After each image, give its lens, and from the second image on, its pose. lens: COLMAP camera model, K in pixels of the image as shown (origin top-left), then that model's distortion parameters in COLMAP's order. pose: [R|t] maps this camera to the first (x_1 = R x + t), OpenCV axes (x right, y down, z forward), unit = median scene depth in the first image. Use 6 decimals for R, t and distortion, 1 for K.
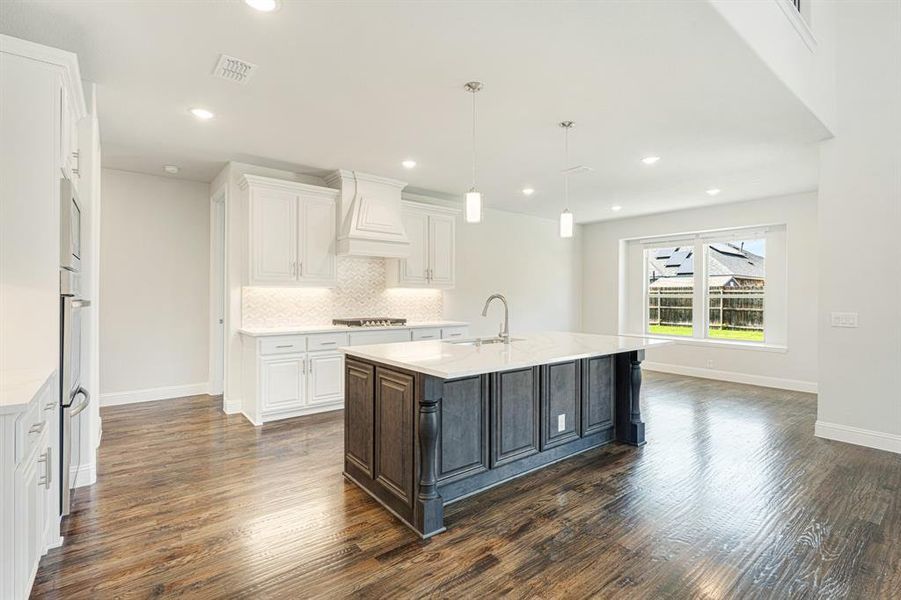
lens RADIAL K [[424.1, 0, 449.2], [0, 424.1, 297.9], [0, 0, 1]] dist [-0.002152, 0.000202]
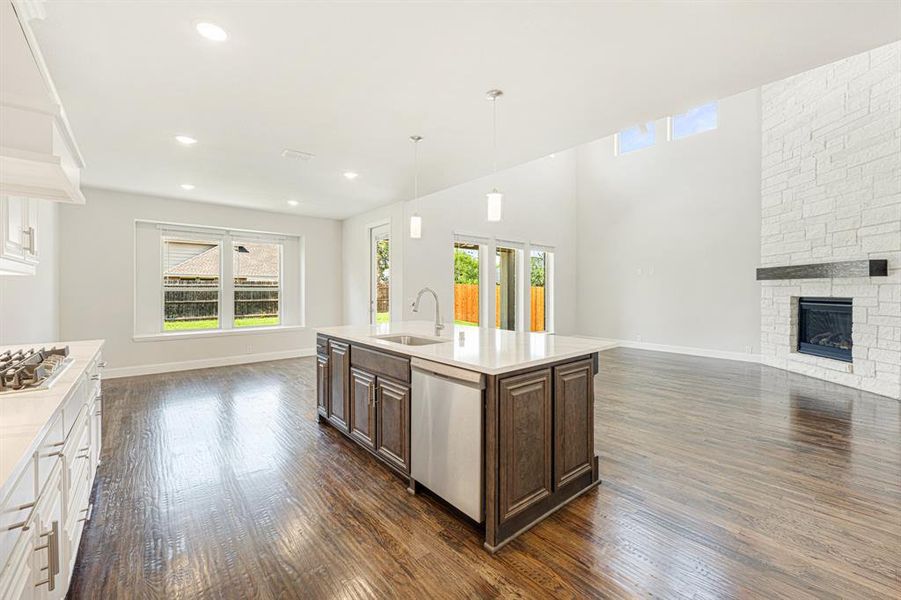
lens RADIAL K [[368.1, 0, 454.8], [0, 368.1, 292.6], [0, 0, 1]] dist [-0.000590, -0.000077]
pose [[-0.043550, -0.010705, 0.998994, -0.415043], [0.004028, 0.999933, 0.010890, -0.004372], [-0.999043, 0.004498, -0.043504, 0.540964]]
